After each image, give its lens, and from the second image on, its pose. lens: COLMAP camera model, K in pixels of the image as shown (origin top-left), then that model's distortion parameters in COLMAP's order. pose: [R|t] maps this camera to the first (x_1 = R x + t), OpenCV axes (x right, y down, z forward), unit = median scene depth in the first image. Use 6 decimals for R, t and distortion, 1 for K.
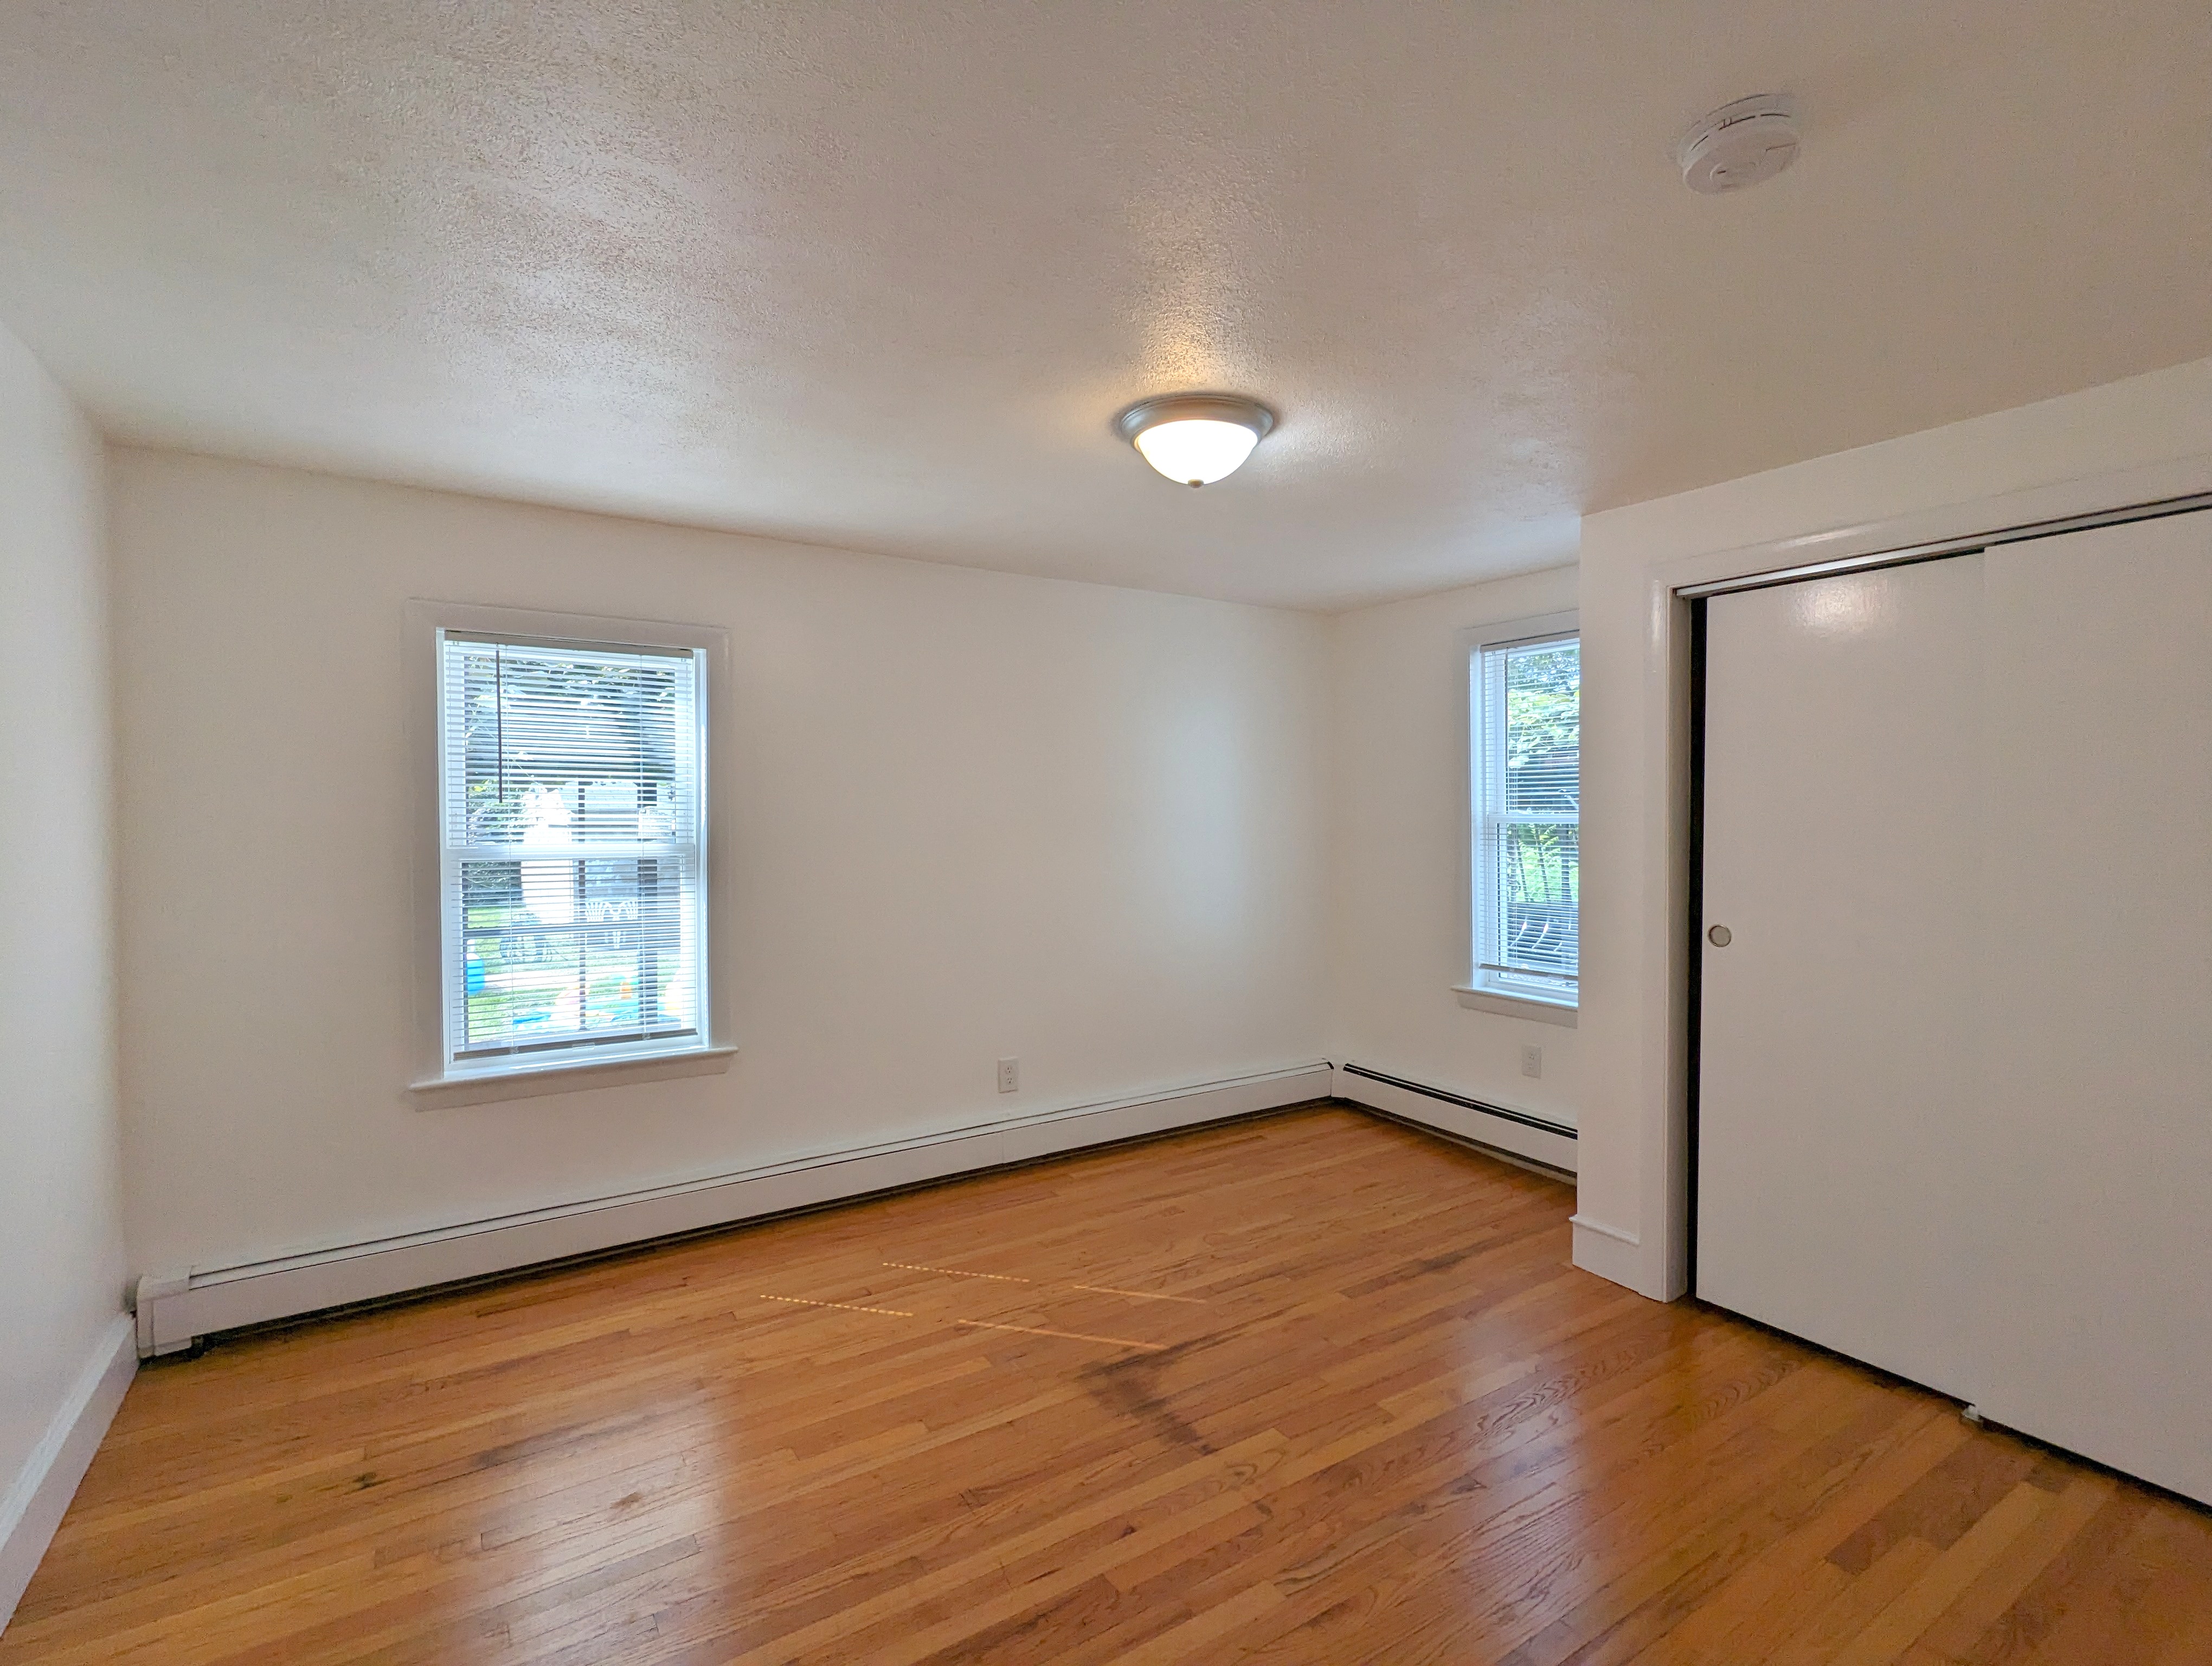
lens RADIAL K [[1059.5, 0, 1102.6], [0, 1059.5, 815.2], [0, 0, 1]] dist [-0.005820, 0.003316]
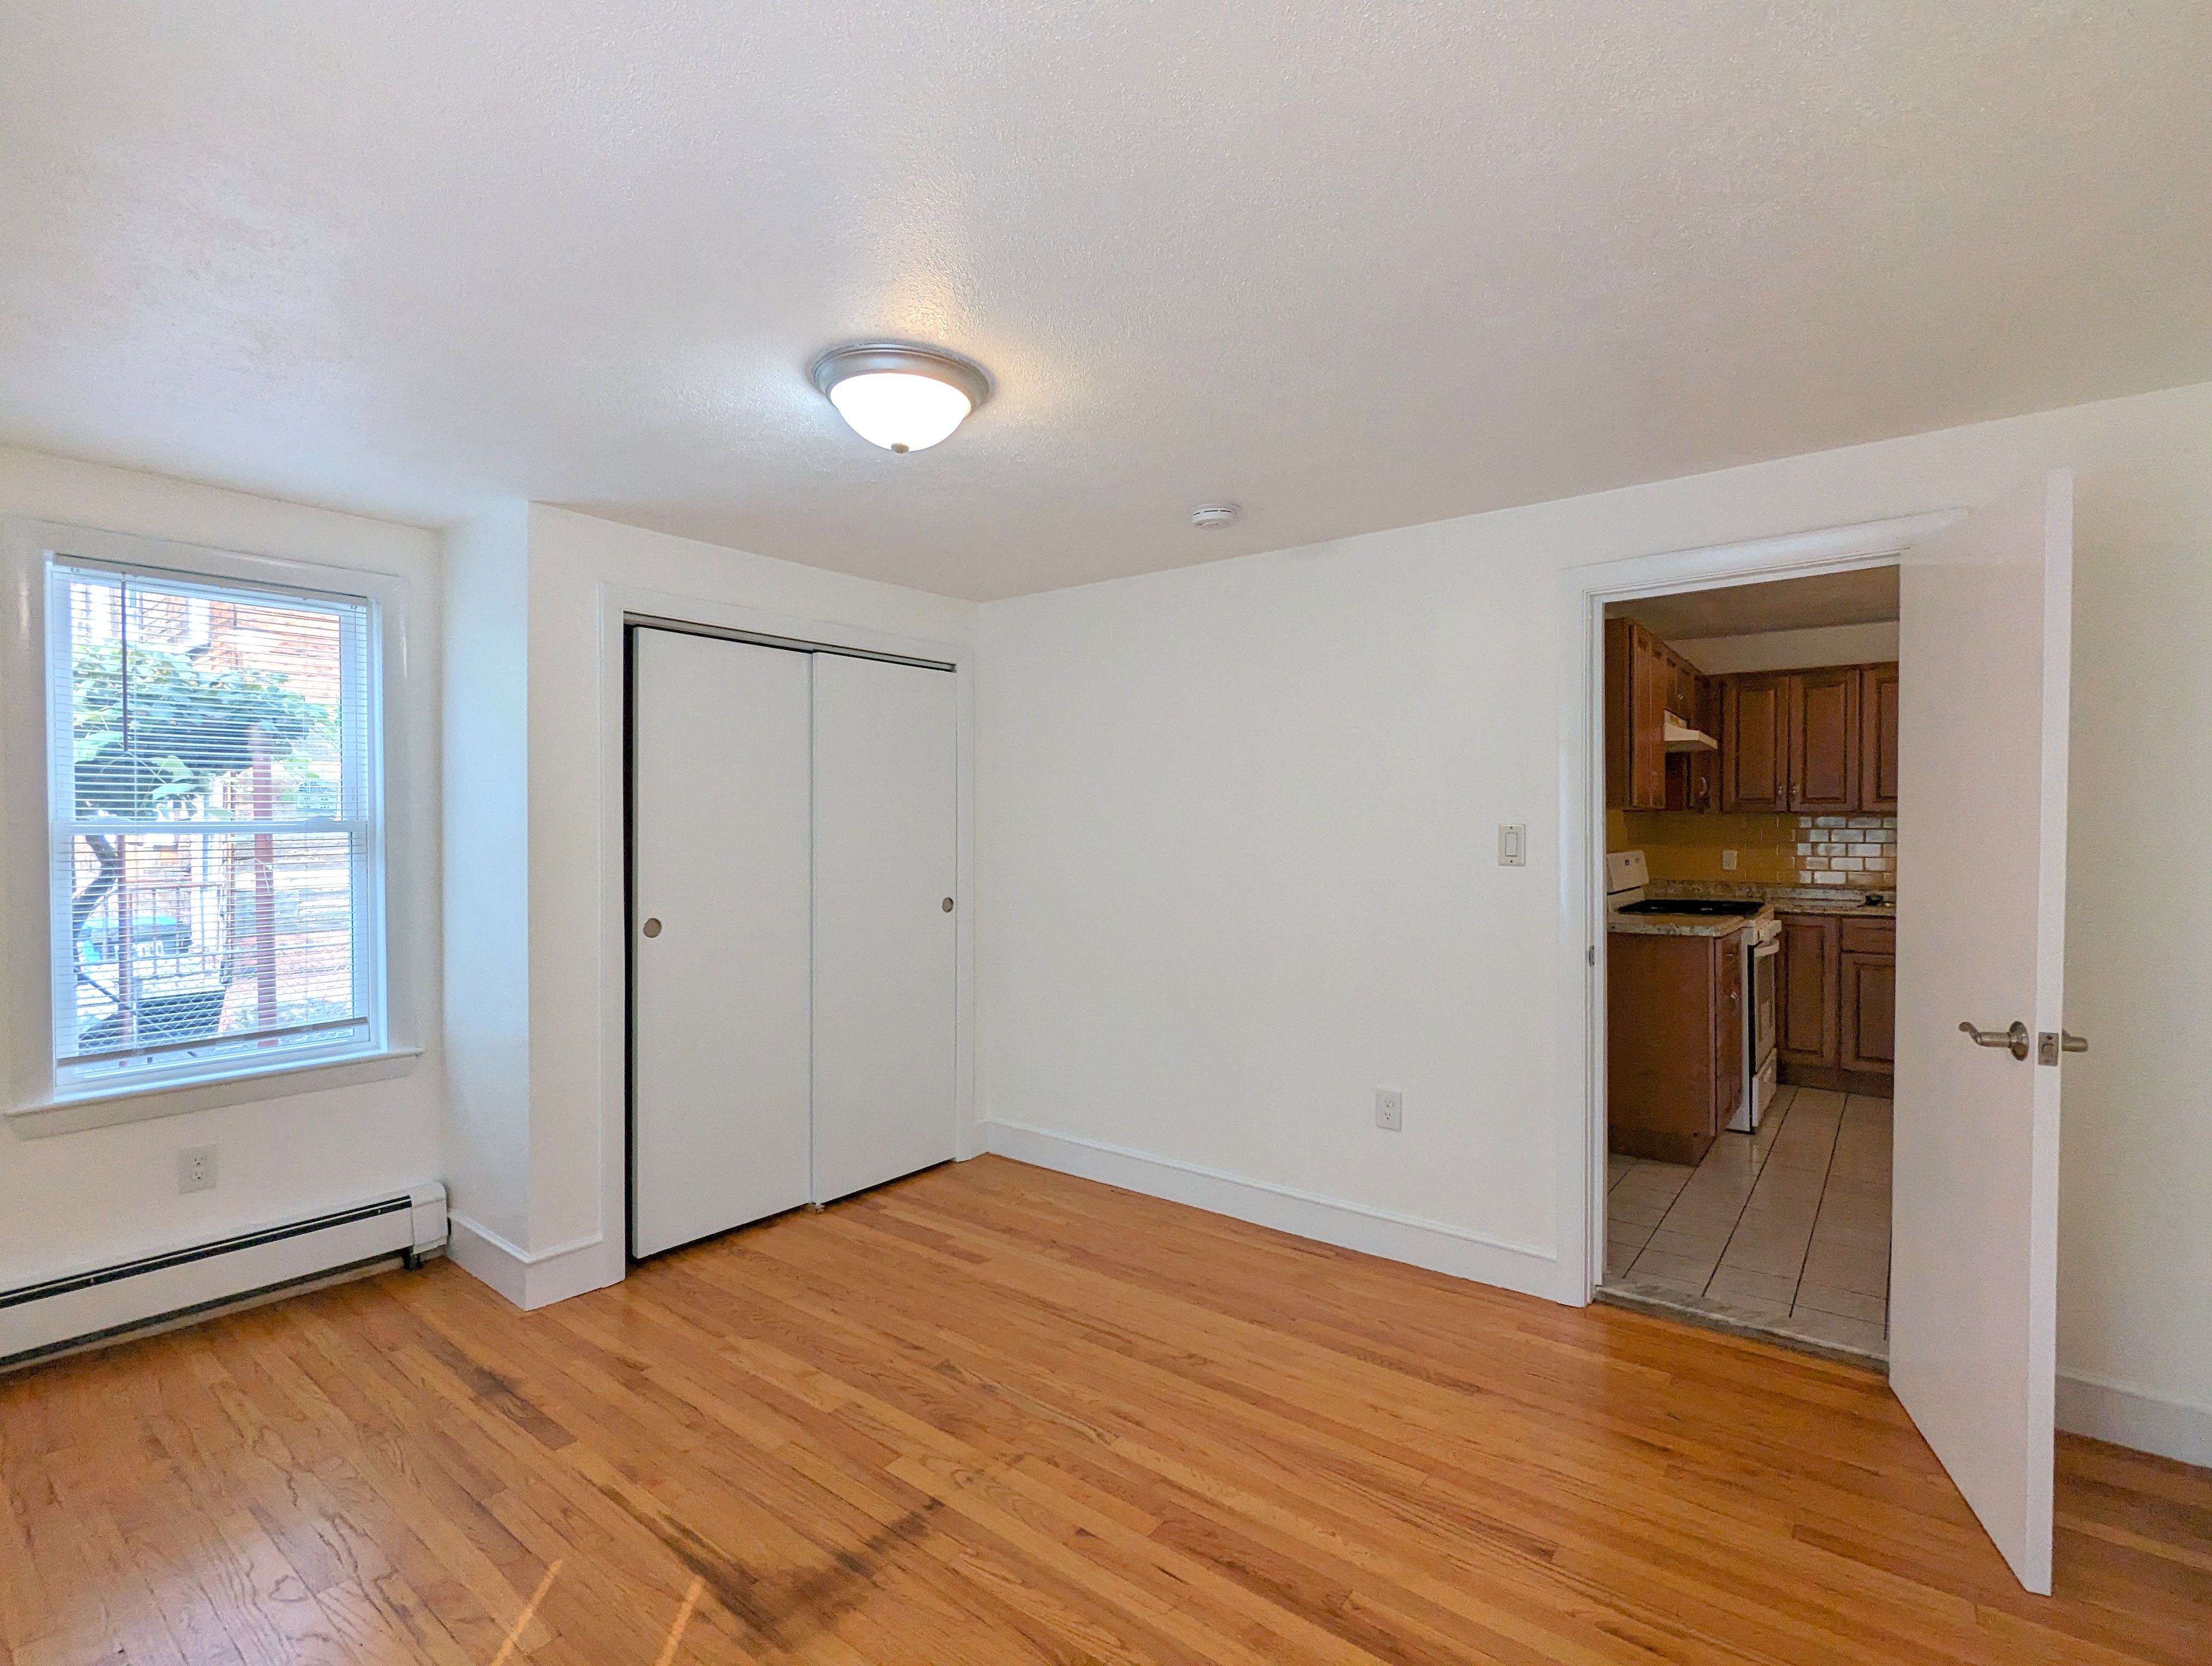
lens RADIAL K [[1059.5, 0, 1093.5], [0, 1059.5, 834.1], [0, 0, 1]] dist [-0.005820, 0.003316]
pose [[-0.321687, -0.009425, 0.946799, -0.745916], [0.006825, 0.999901, 0.012273, 0.000623], [-0.946822, 0.010410, -0.321590, 1.055709]]
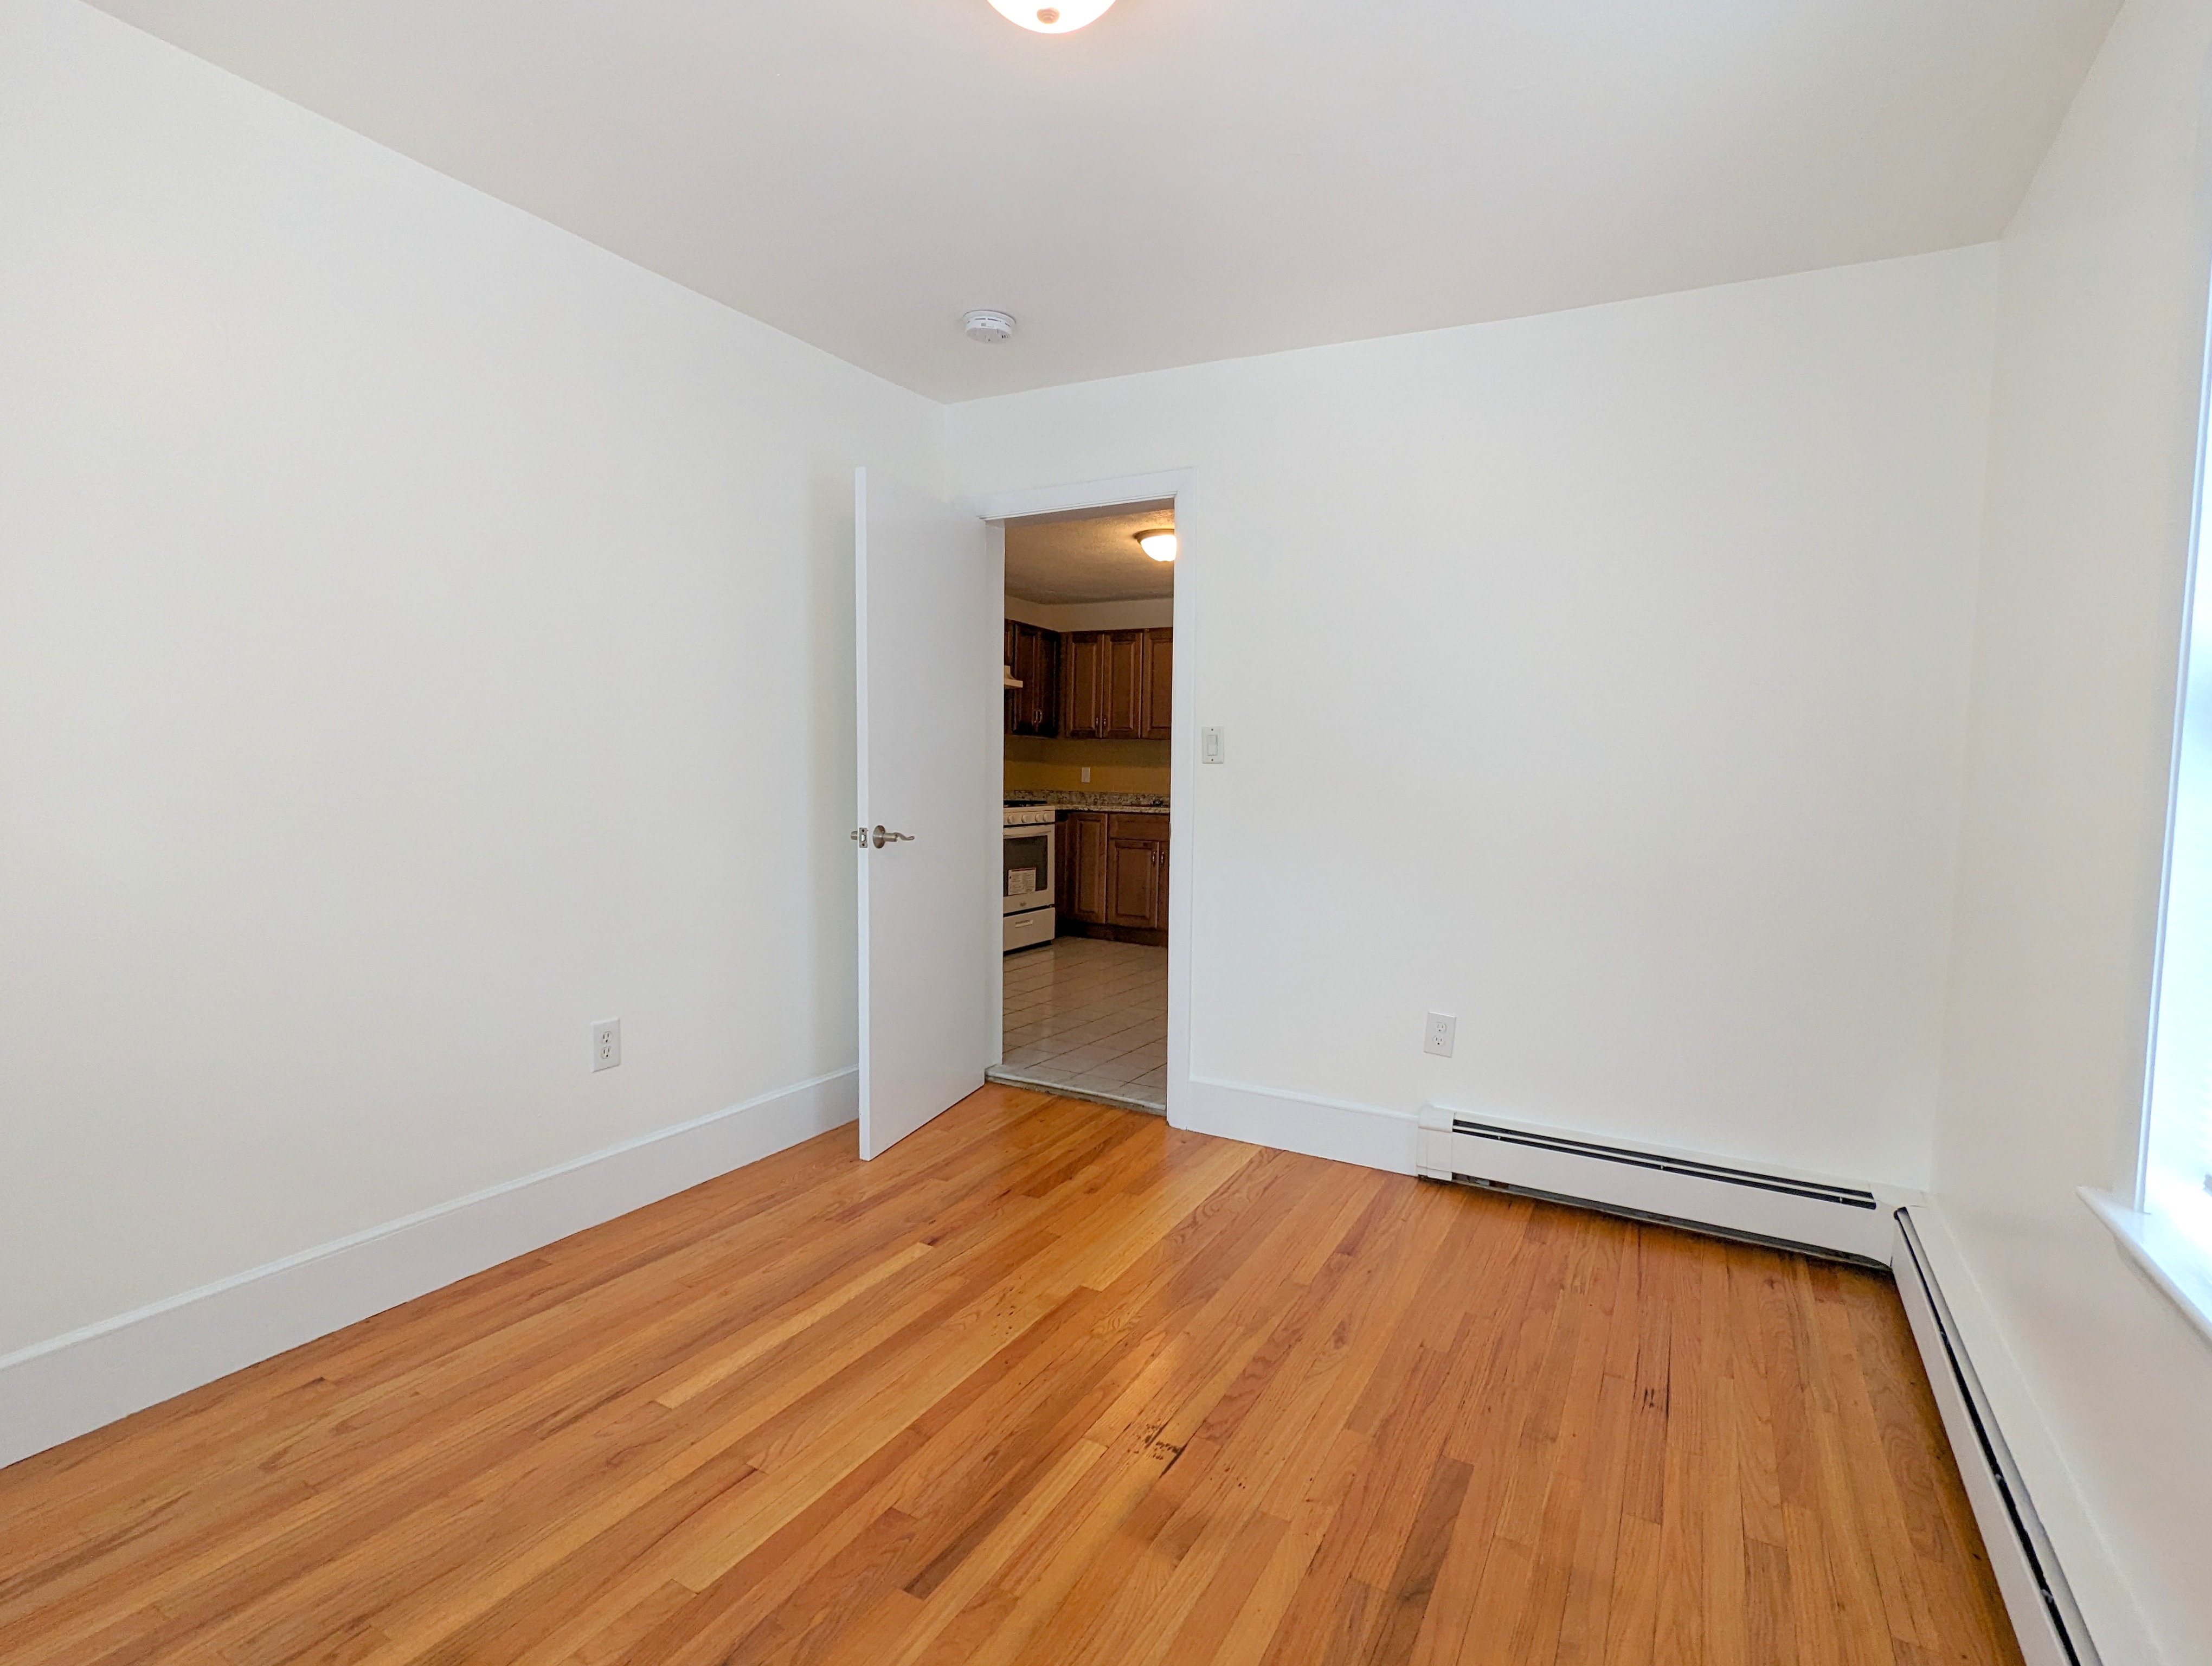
lens RADIAL K [[1059.5, 0, 1113.1], [0, 1059.5, 830.2], [0, 0, 1]] dist [-0.005820, 0.003316]
pose [[-0.450441, -0.061989, 0.890652, -1.777421], [-0.004561, 0.997733, 0.067136, 0.050337], [-0.892795, 0.026179, -0.449702, 0.288399]]
